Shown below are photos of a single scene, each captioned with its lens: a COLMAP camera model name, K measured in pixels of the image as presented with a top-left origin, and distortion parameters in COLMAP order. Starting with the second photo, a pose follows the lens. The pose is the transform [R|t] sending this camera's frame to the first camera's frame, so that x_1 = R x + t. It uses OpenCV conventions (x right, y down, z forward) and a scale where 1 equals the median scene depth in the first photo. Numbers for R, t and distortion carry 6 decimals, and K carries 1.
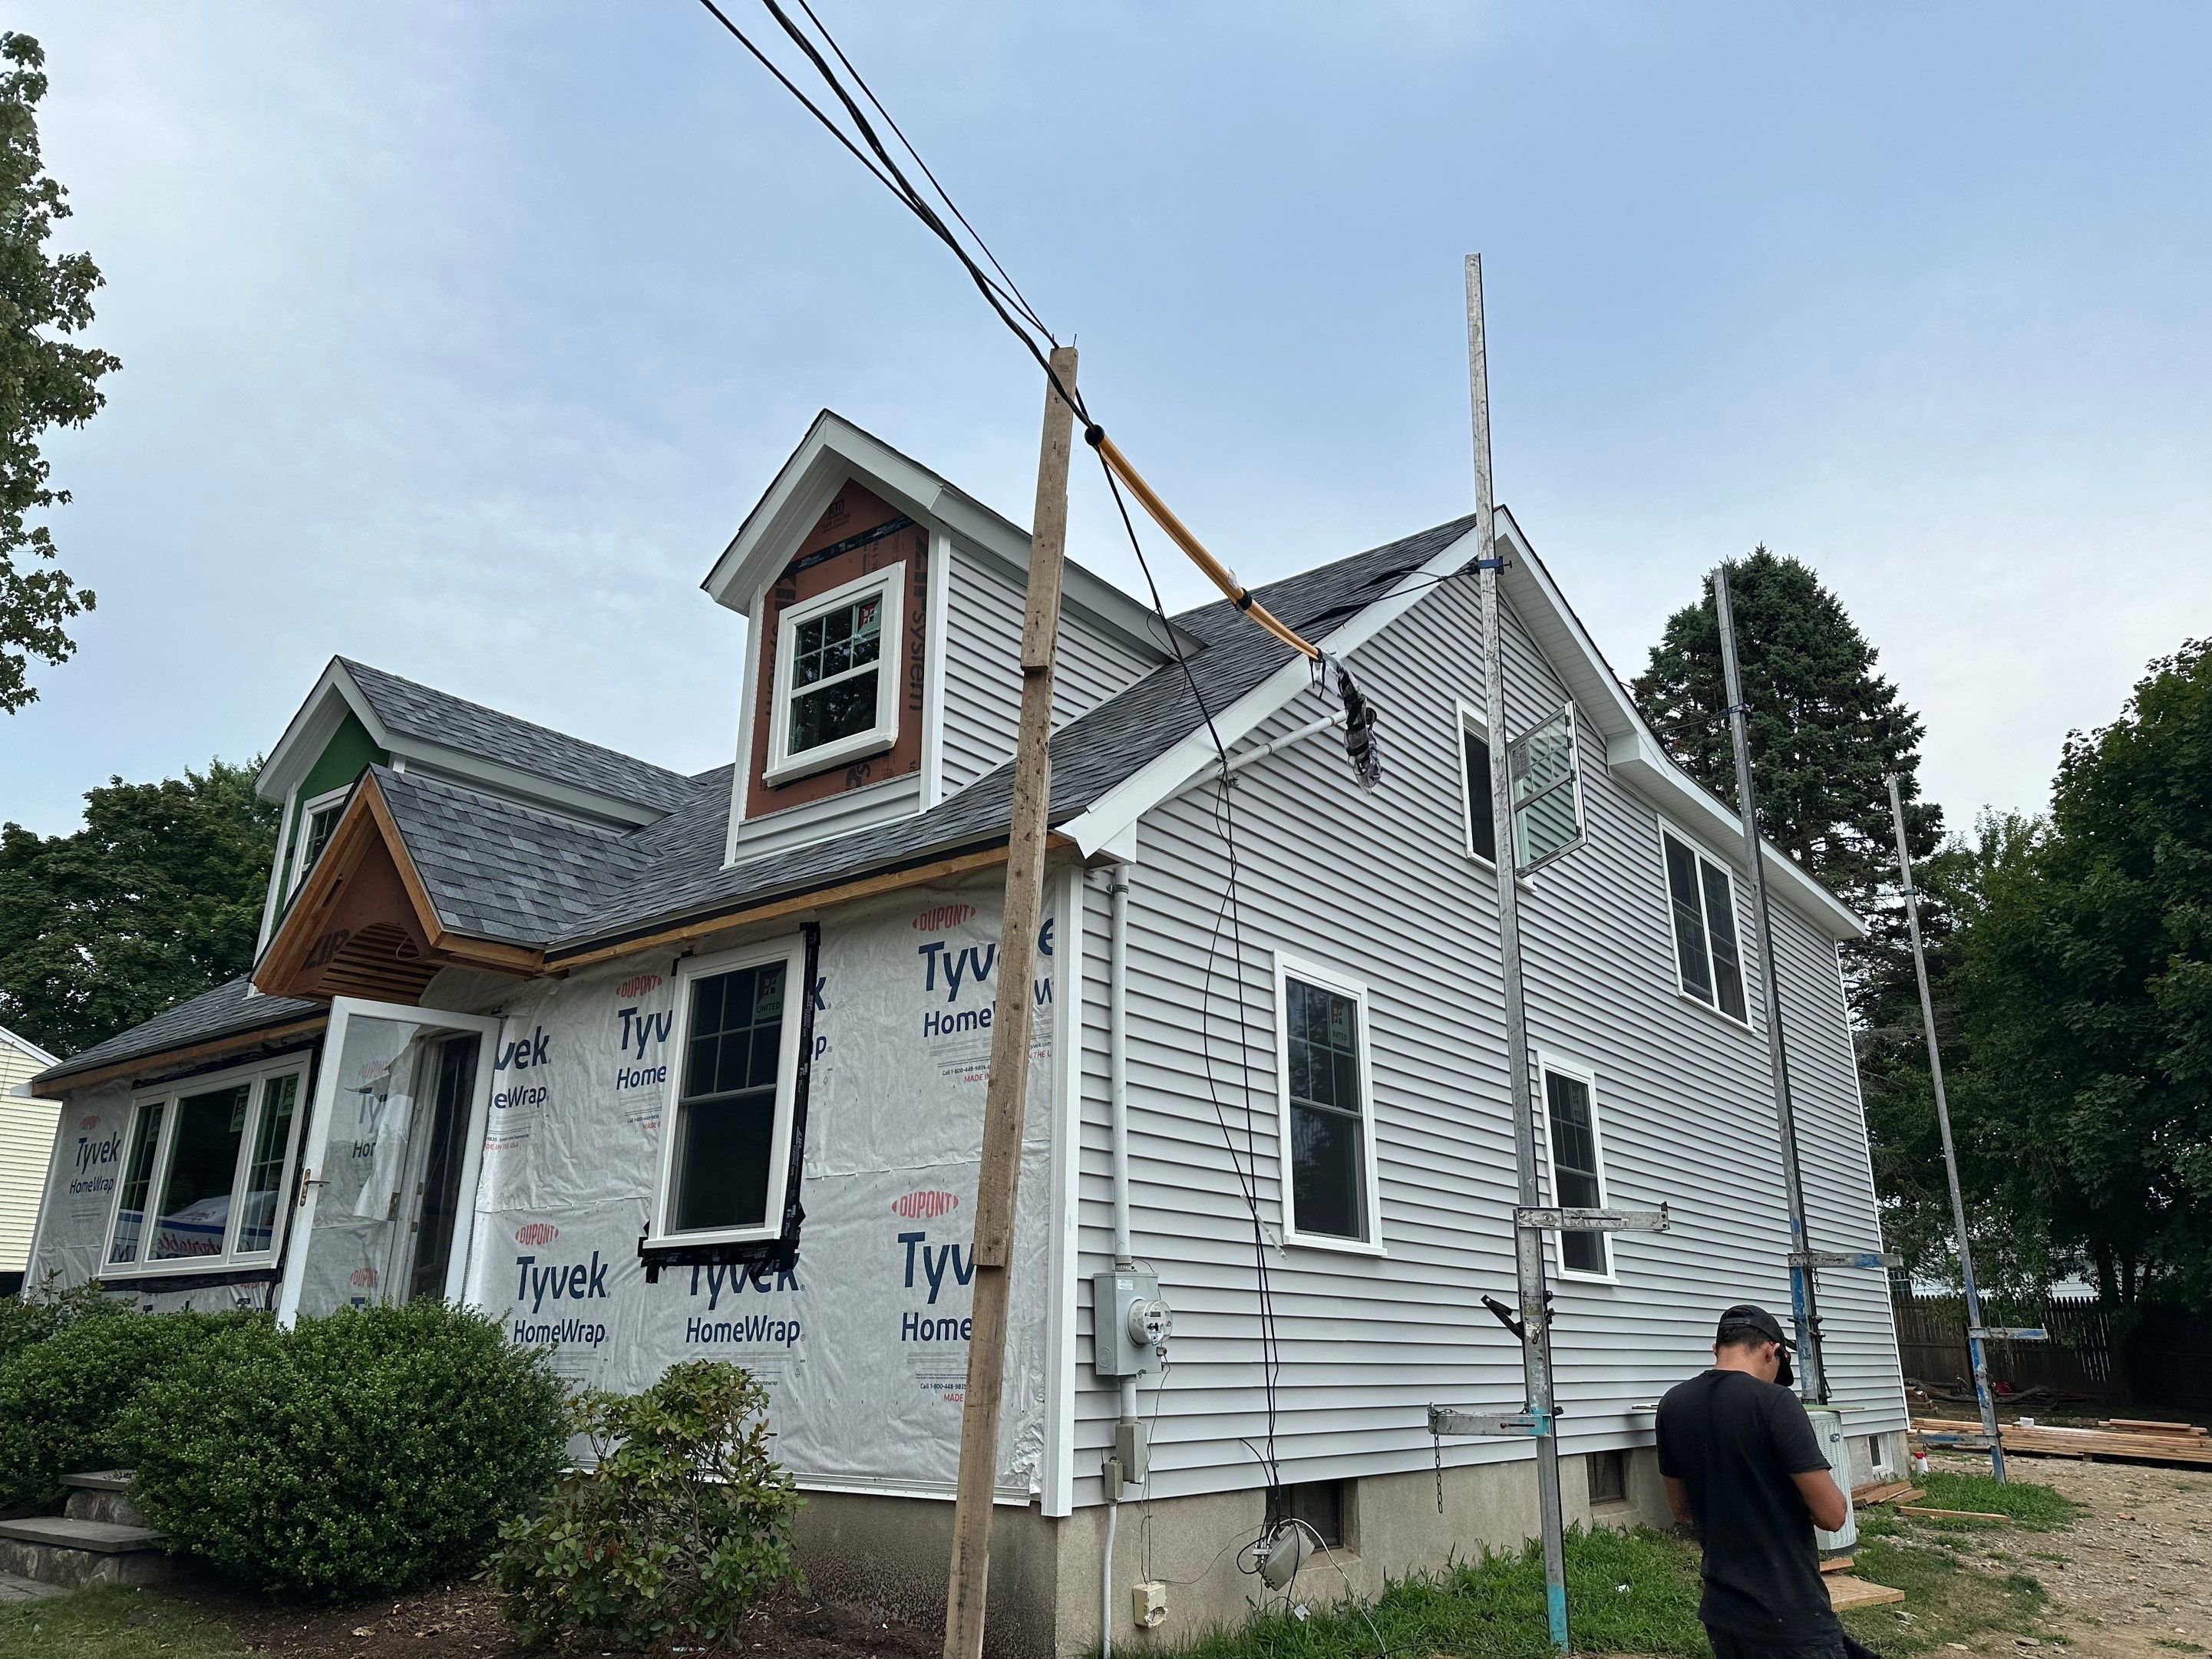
lens RADIAL K [[1539.8, 0, 1114.6], [0, 1539.8, 792.6], [0, 0, 1]] dist [0.076484, -0.086851]
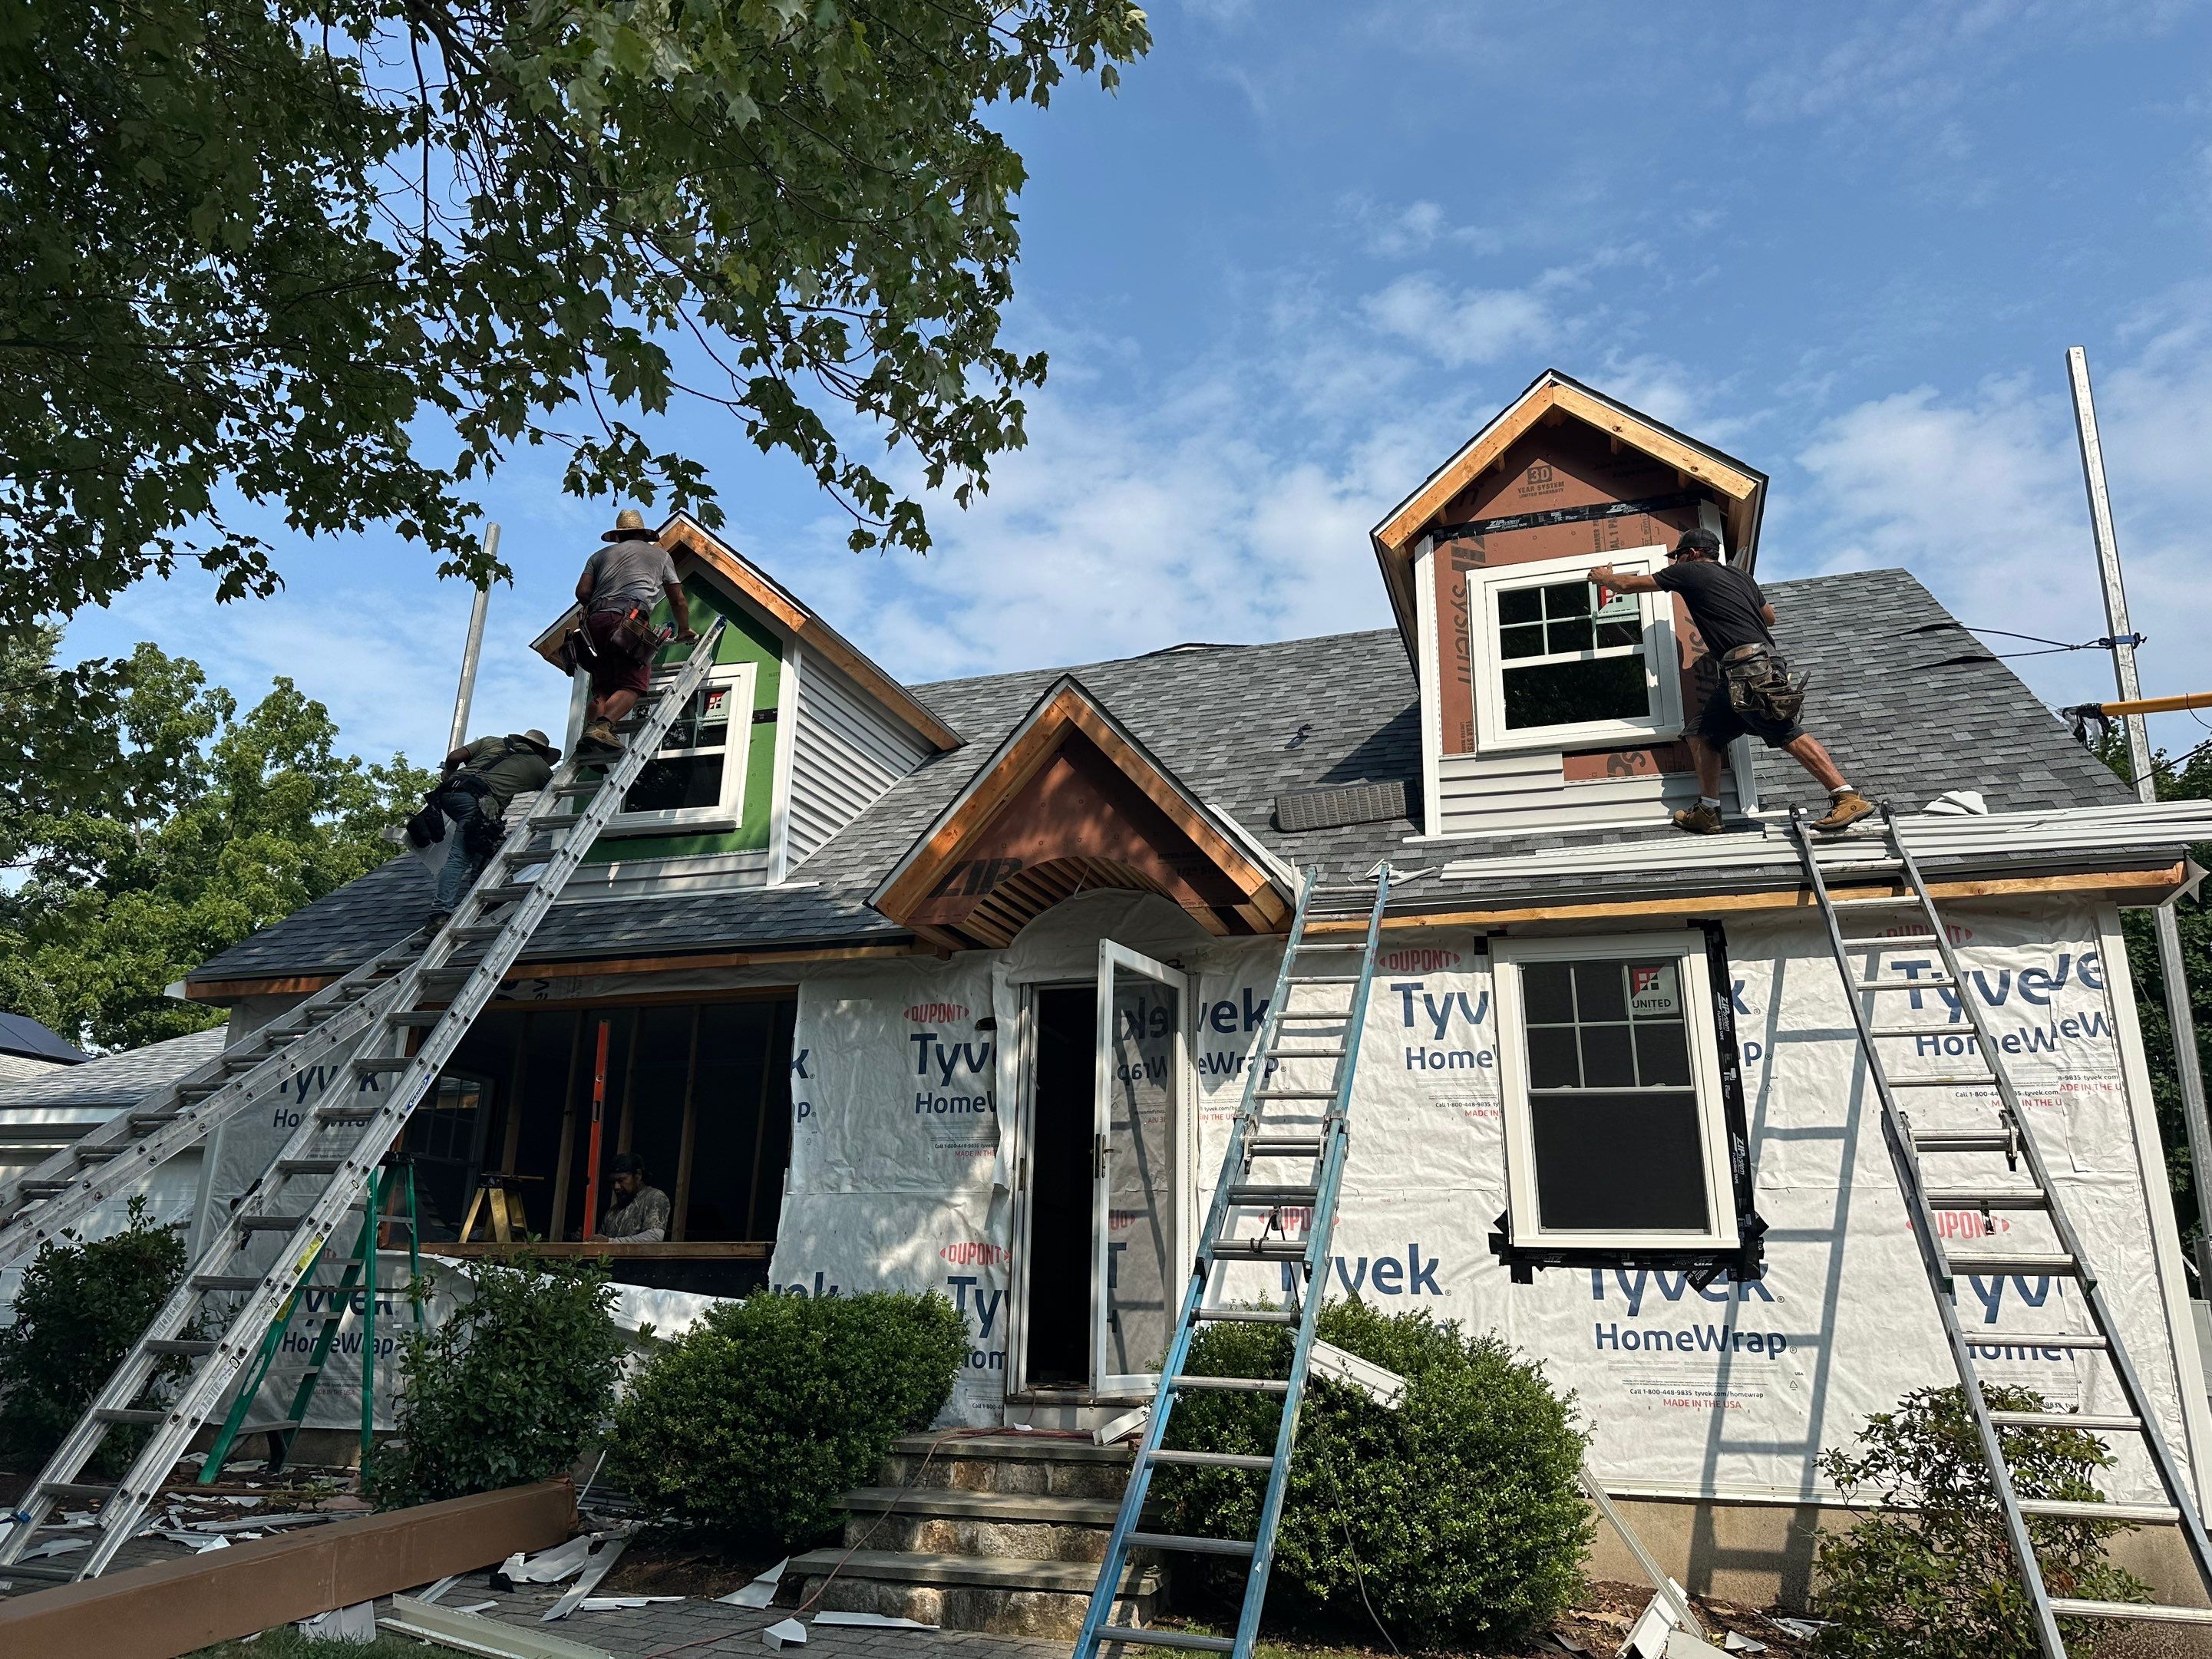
lens RADIAL K [[1520.8, 0, 1096.8], [0, 1520.8, 813.9], [0, 0, 1]] dist [0.127702, -0.193053]
pose [[0.943606, 0.116407, 0.309932, -0.804913], [-0.128708, 0.991491, 0.019467, 0.045622], [-0.305029, -0.058260, 0.950559, 0.193441]]
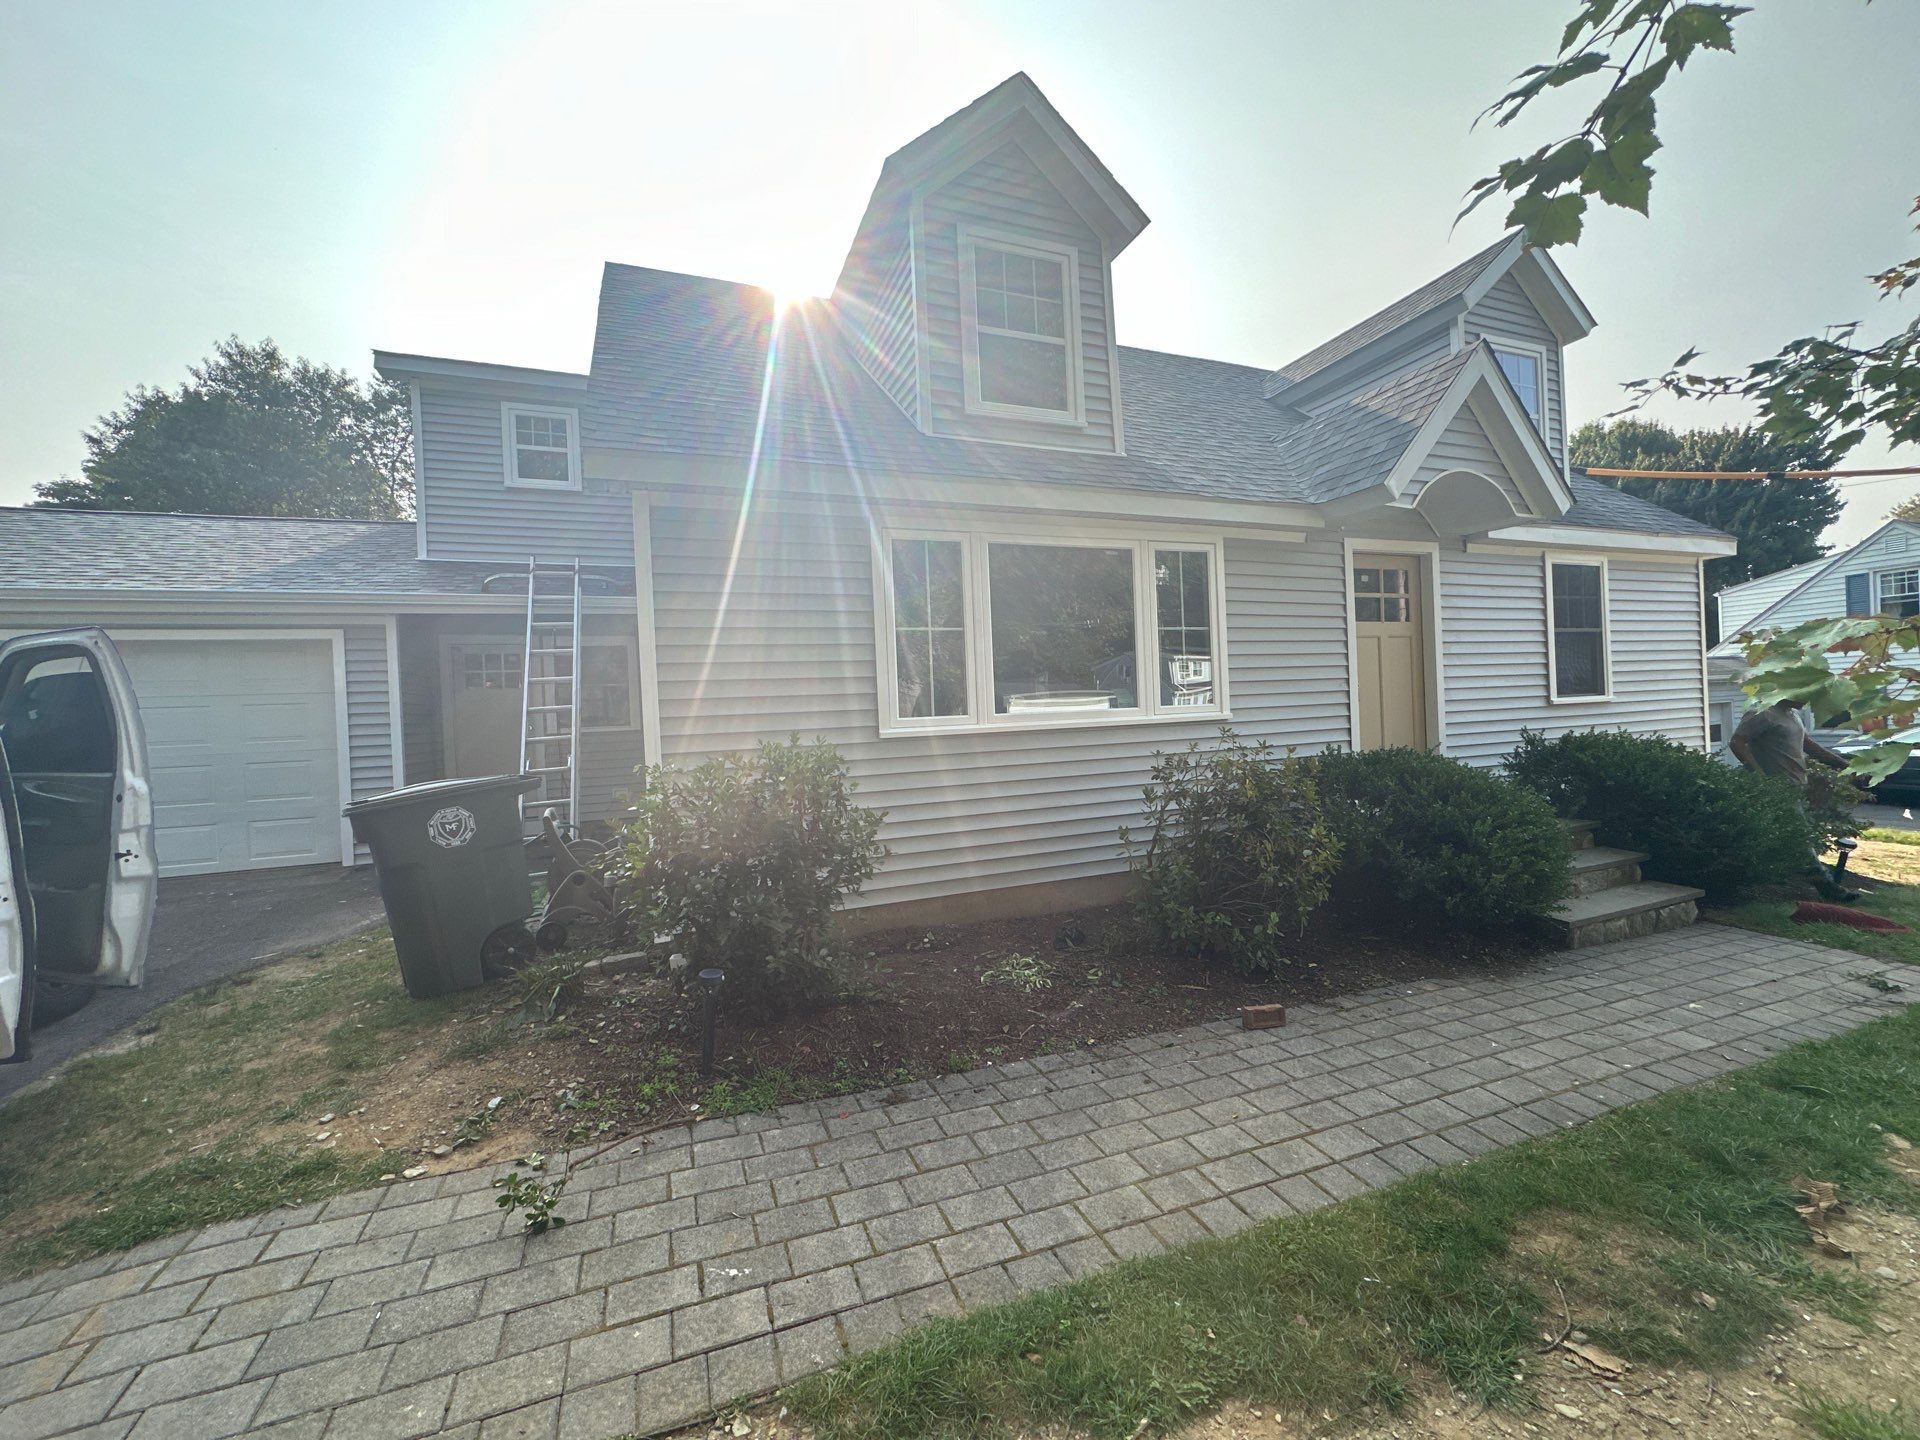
lens RADIAL K [[791.9, 0, 983.0], [0, 791.9, 743.8], [0, 0, 1]] dist [-0.009939, 0.000061]
pose [[0.503314, -0.038185, 0.863260, -1.391598], [-0.246765, 0.951069, 0.185942, 0.310355], [-0.828120, -0.306609, 0.469264, 1.040265]]
